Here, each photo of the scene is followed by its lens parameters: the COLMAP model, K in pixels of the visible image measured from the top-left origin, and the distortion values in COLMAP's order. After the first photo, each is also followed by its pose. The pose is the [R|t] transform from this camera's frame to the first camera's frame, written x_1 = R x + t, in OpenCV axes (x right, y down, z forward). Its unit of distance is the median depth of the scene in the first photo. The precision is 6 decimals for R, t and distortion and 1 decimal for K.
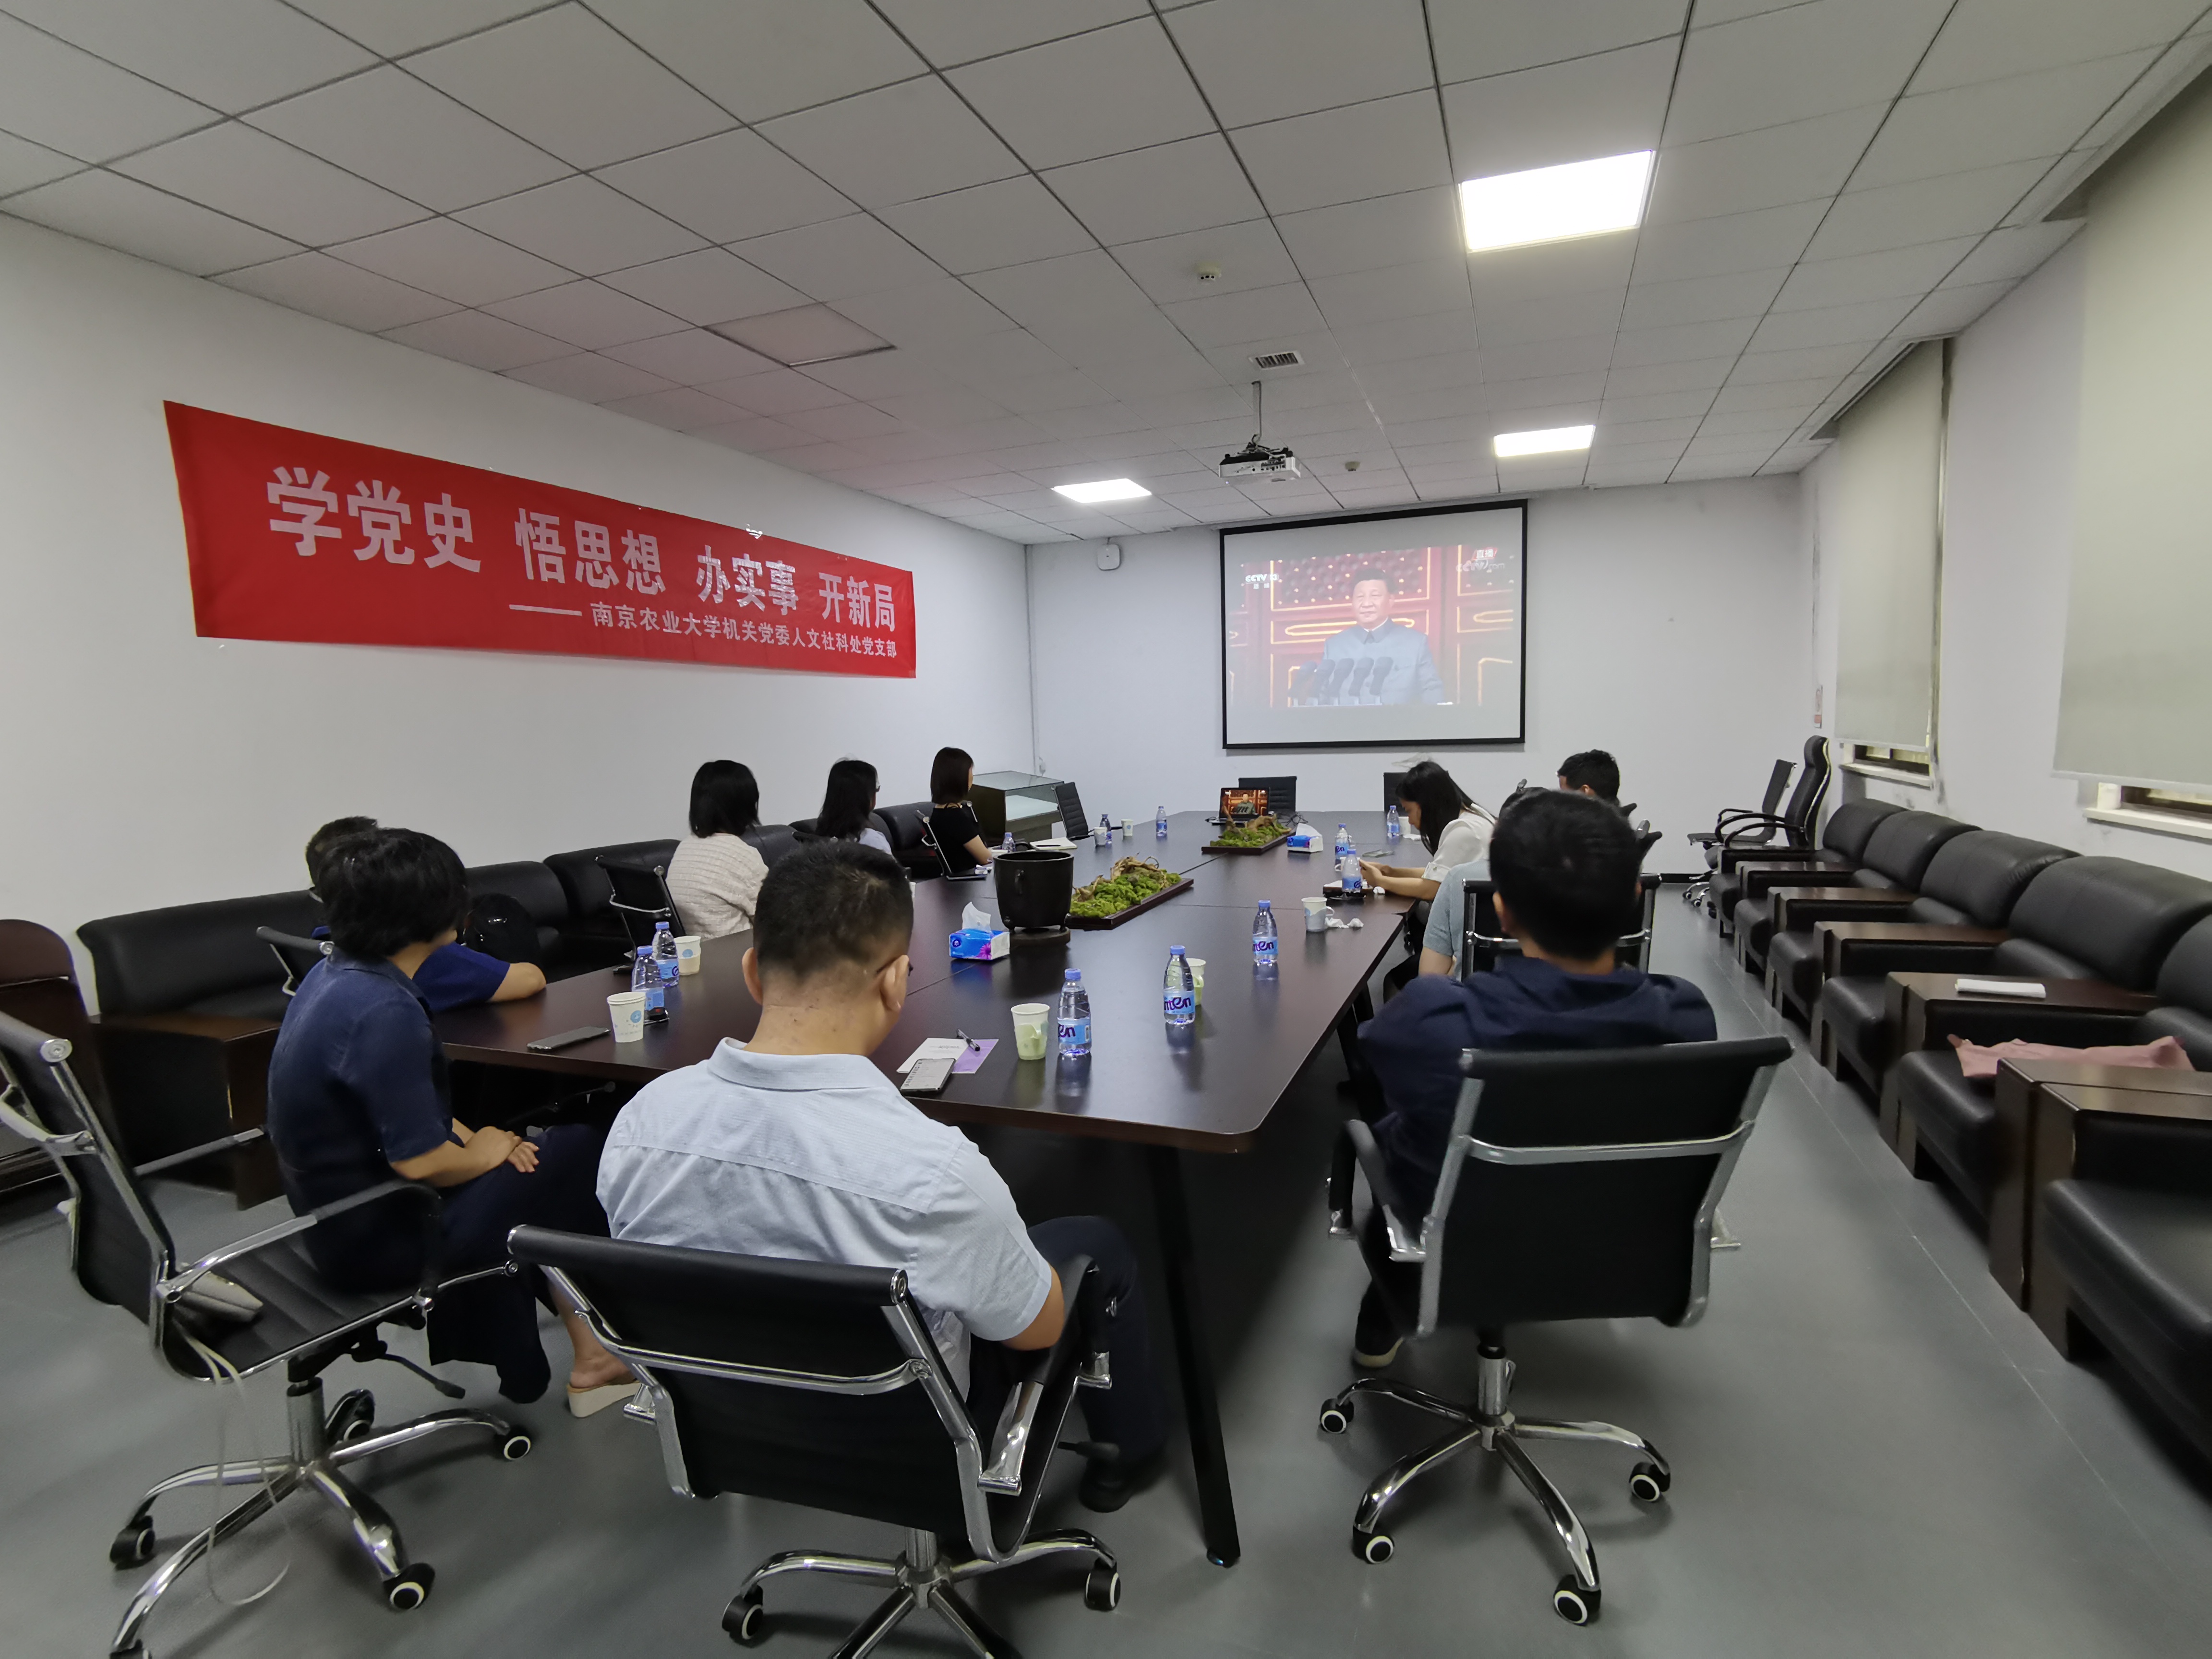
lens RADIAL K [[1082.3, 0, 1096.6], [0, 1082.3, 827.8], [0, 0, 1]] dist [0.012202, 0.000534]
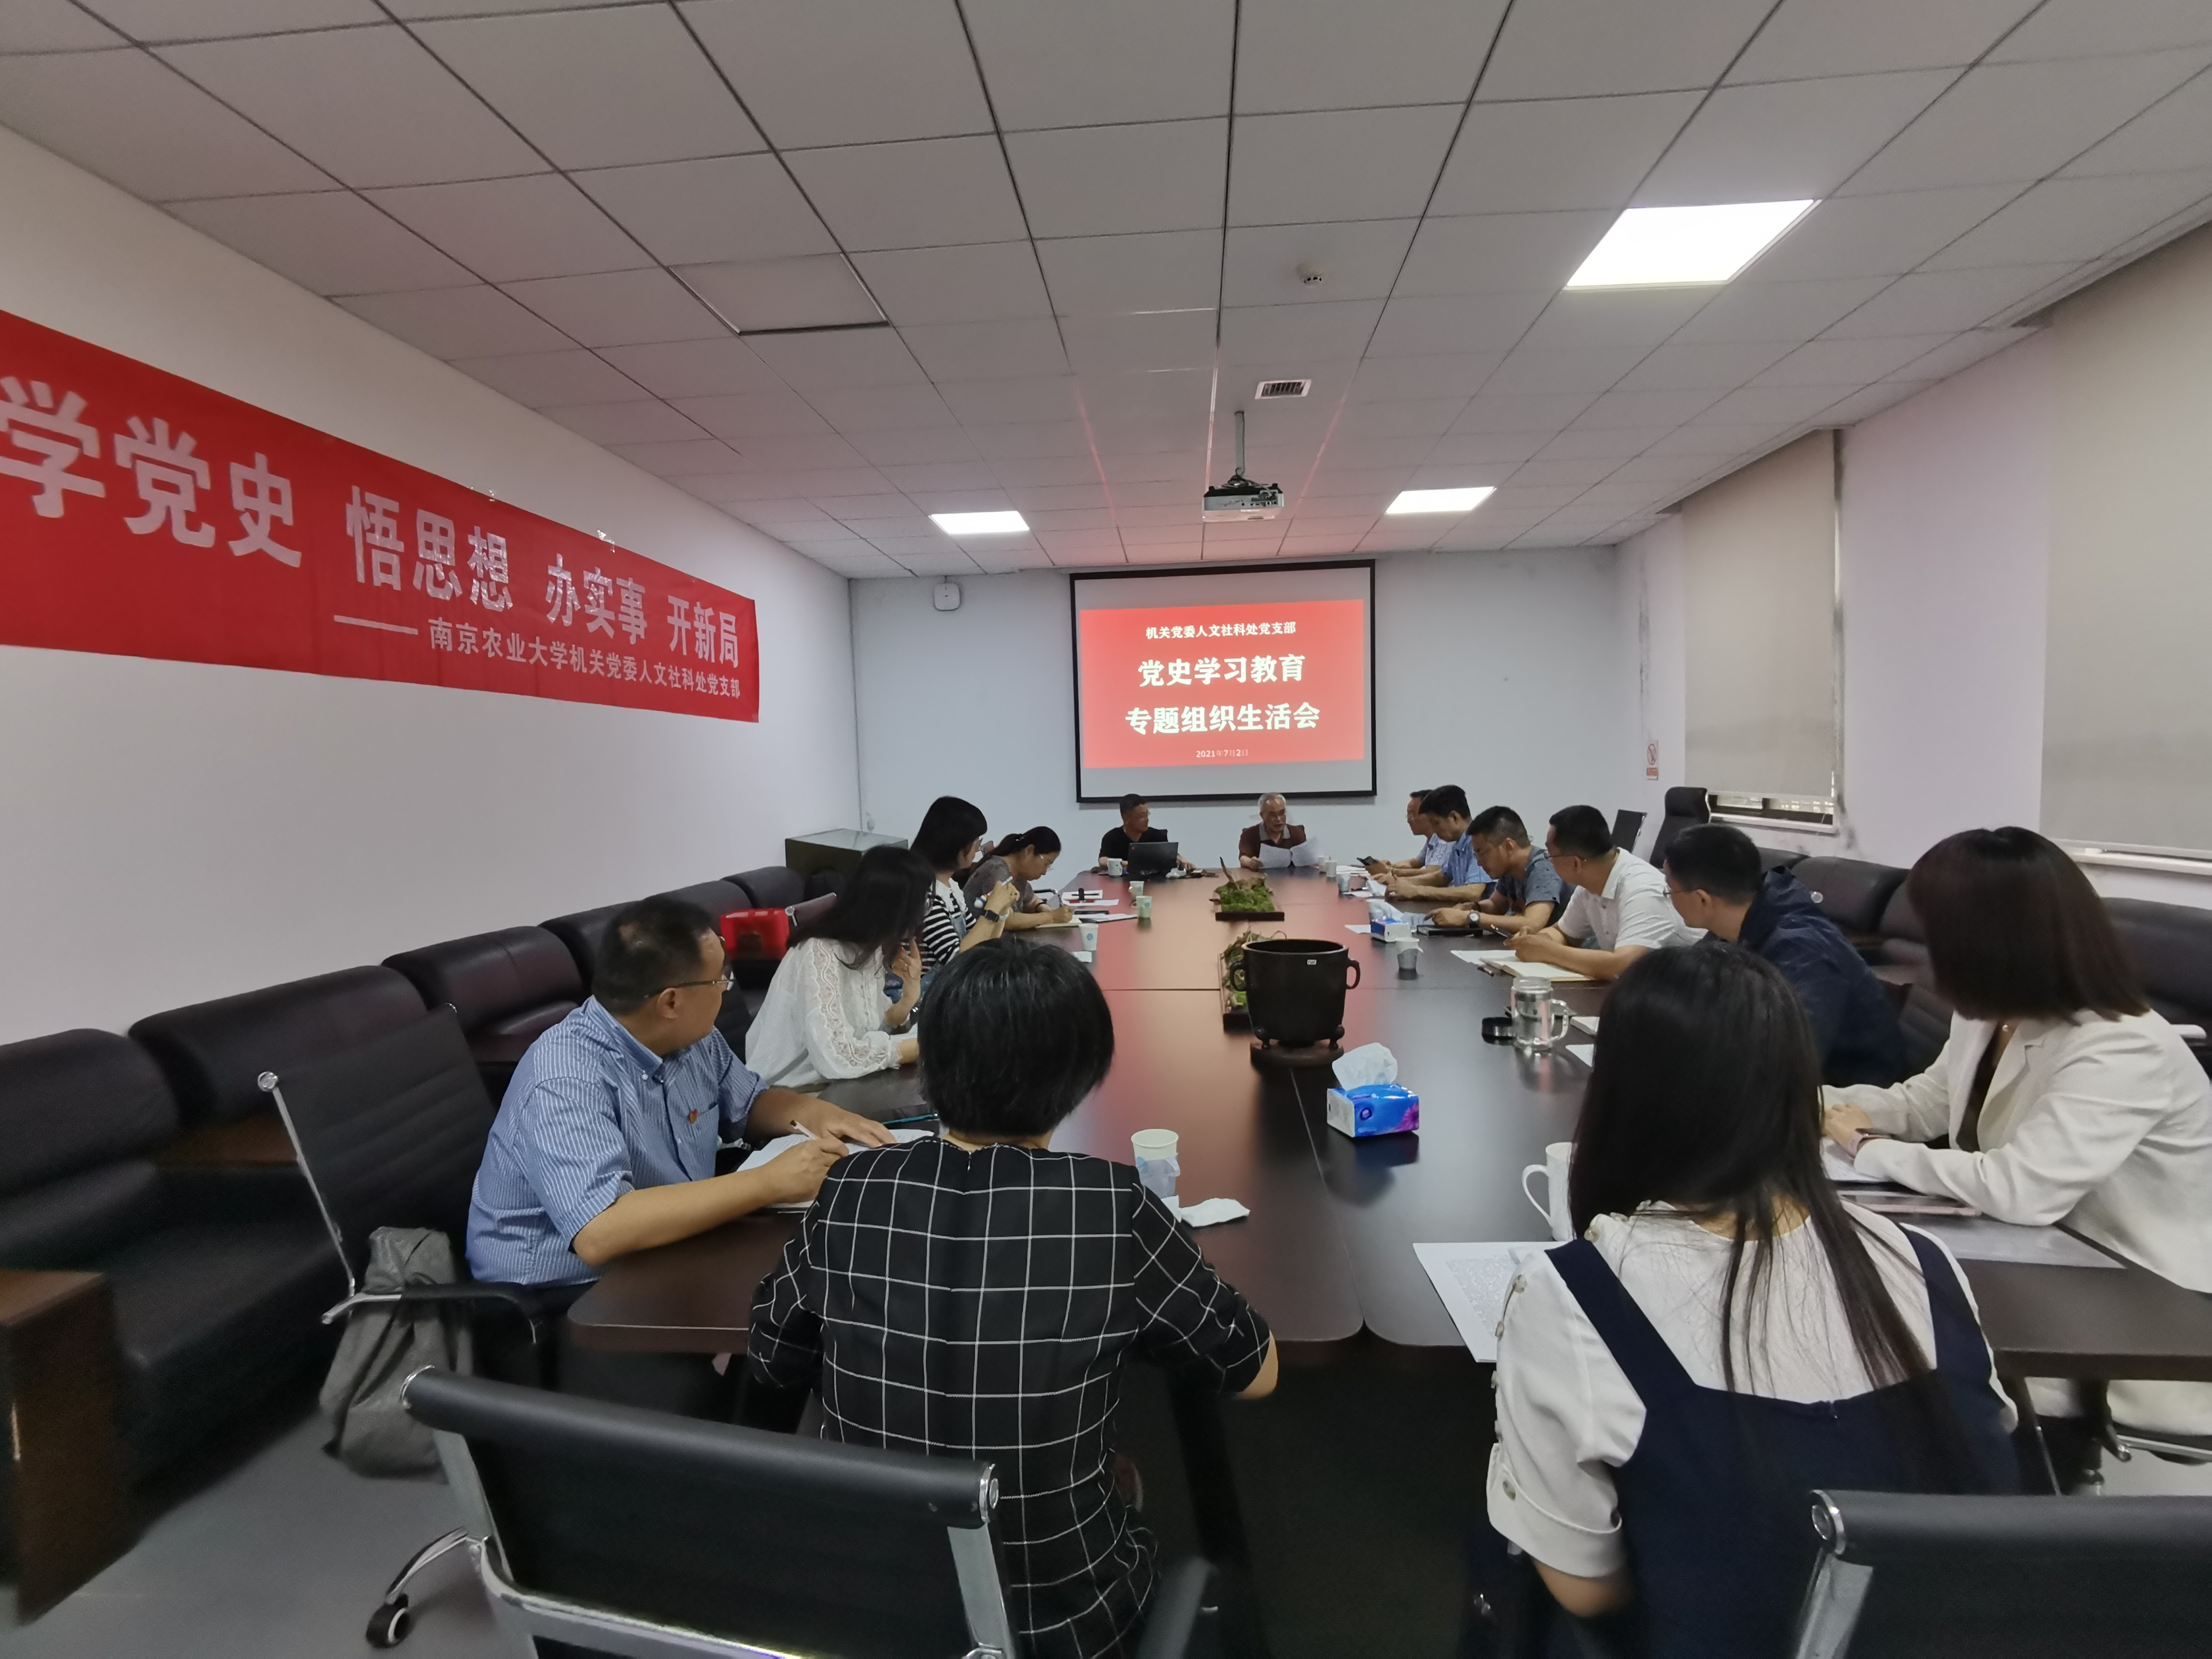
lens RADIAL K [[1082.3, 0, 1107.2], [0, 1082.3, 826.5], [0, 0, 1]] dist [0.012202, 0.000534]
pose [[0.961134, -0.013143, 0.275771, -0.194182], [0.025776, 0.998775, -0.042236, -0.016044], [-0.274878, 0.047702, 0.960295, 0.132238]]
